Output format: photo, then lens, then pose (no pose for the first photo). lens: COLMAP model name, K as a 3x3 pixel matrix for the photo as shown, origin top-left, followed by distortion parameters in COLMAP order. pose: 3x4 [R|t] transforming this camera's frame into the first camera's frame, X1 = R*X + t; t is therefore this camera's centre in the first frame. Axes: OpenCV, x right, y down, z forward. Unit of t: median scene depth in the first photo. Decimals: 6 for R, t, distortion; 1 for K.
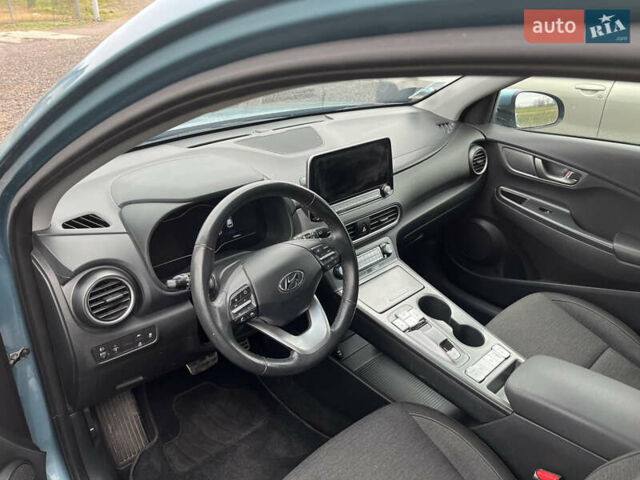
lens RADIAL K [[478.3, 0, 320.0], [0, 478.3, 240.0], [0, 0, 1]] dist [0.060723, -0.091952]
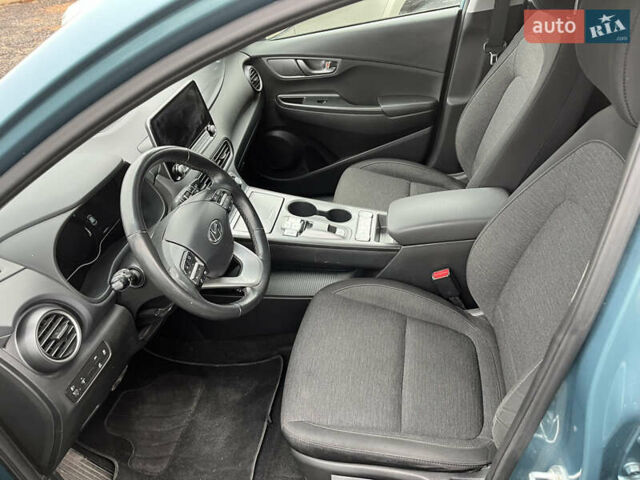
lens RADIAL K [[478.3, 0, 320.0], [0, 478.3, 240.0], [0, 0, 1]] dist [0.060723, -0.091952]
pose [[0.781574, -0.462273, 0.418861, -0.242876], [0.409196, 0.886731, 0.215097, -0.022150], [-0.470851, 0.003282, 0.882207, -0.029625]]
